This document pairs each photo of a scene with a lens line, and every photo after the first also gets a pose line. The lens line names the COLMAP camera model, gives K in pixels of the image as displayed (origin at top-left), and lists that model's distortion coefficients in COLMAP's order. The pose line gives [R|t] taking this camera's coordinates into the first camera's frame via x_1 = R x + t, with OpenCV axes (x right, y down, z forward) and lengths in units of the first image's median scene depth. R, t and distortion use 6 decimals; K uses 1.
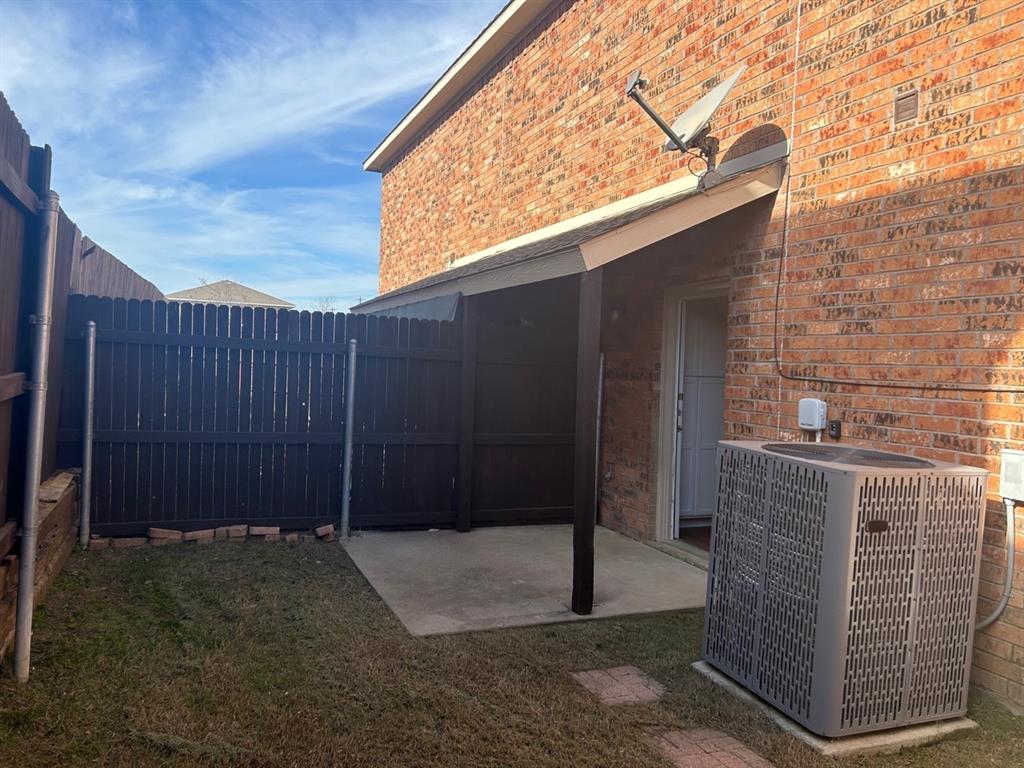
lens RADIAL K [[770.3, 0, 512.0], [0, 770.3, 384.0], [0, 0, 1]] dist [0.093288, -0.124064]
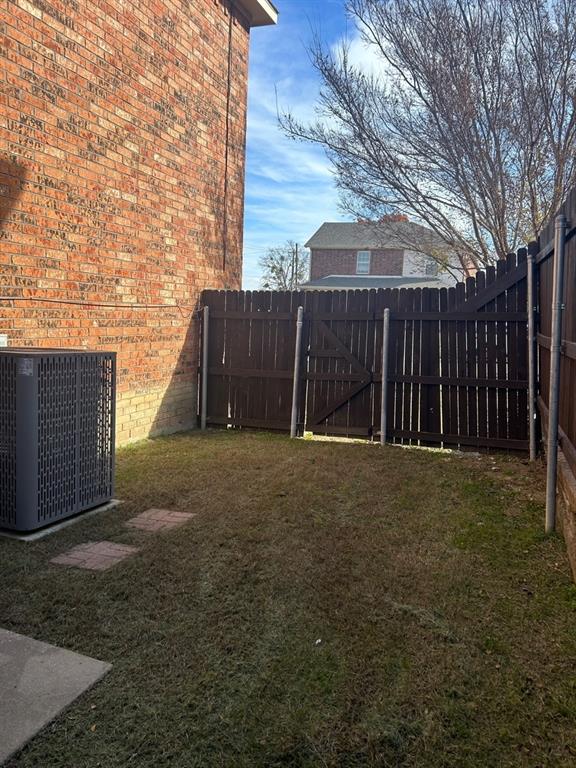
lens RADIAL K [[577.7, 0, 292.6], [0, 577.7, 386.9], [0, 0, 1]] dist [0.093288, -0.124064]
pose [[-0.730086, -0.151399, 0.666373, -0.649264], [-0.056779, 0.985216, 0.161632, -0.044909], [-0.680993, 0.080169, -0.727889, 1.403777]]
